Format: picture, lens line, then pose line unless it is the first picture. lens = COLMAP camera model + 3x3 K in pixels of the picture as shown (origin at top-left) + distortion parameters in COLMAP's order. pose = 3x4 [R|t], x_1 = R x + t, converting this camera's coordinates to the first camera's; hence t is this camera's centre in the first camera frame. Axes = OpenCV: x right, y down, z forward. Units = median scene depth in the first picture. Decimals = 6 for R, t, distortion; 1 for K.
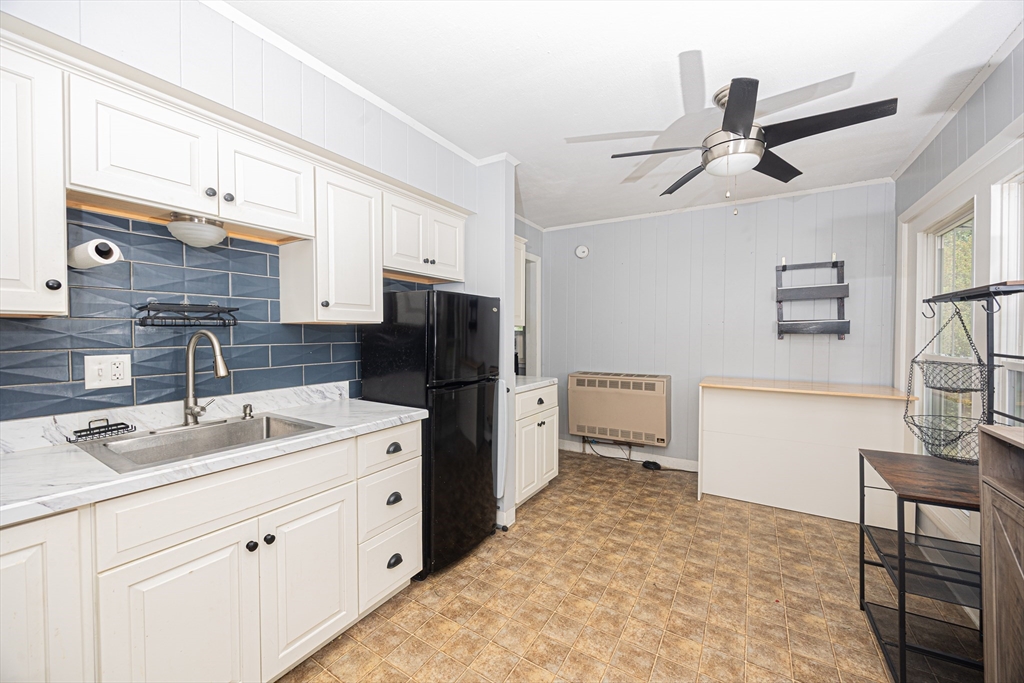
lens RADIAL K [[391.5, 0, 504.9], [0, 391.5, 338.3], [0, 0, 1]] dist [0.000661, -0.000012]
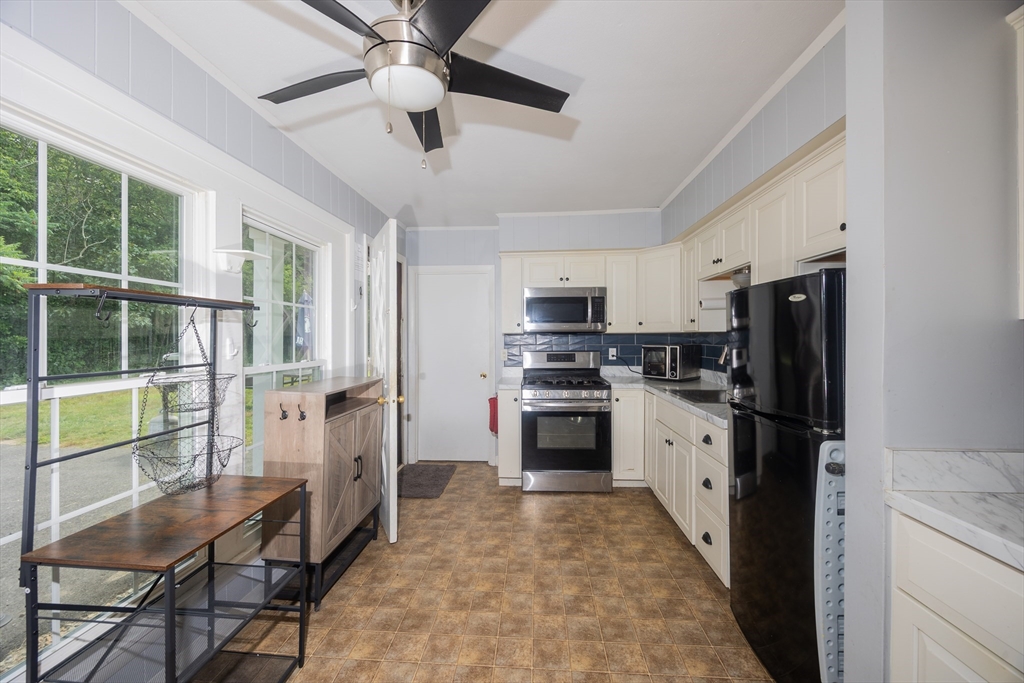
lens RADIAL K [[391.5, 0, 507.9], [0, 391.5, 337.1], [0, 0, 1]] dist [0.000661, -0.000012]
pose [[-0.879041, -0.002603, -0.476740, 0.798913], [-0.007627, 0.999934, 0.008604, -0.022984], [0.476686, 0.011199, -0.879003, 1.772668]]
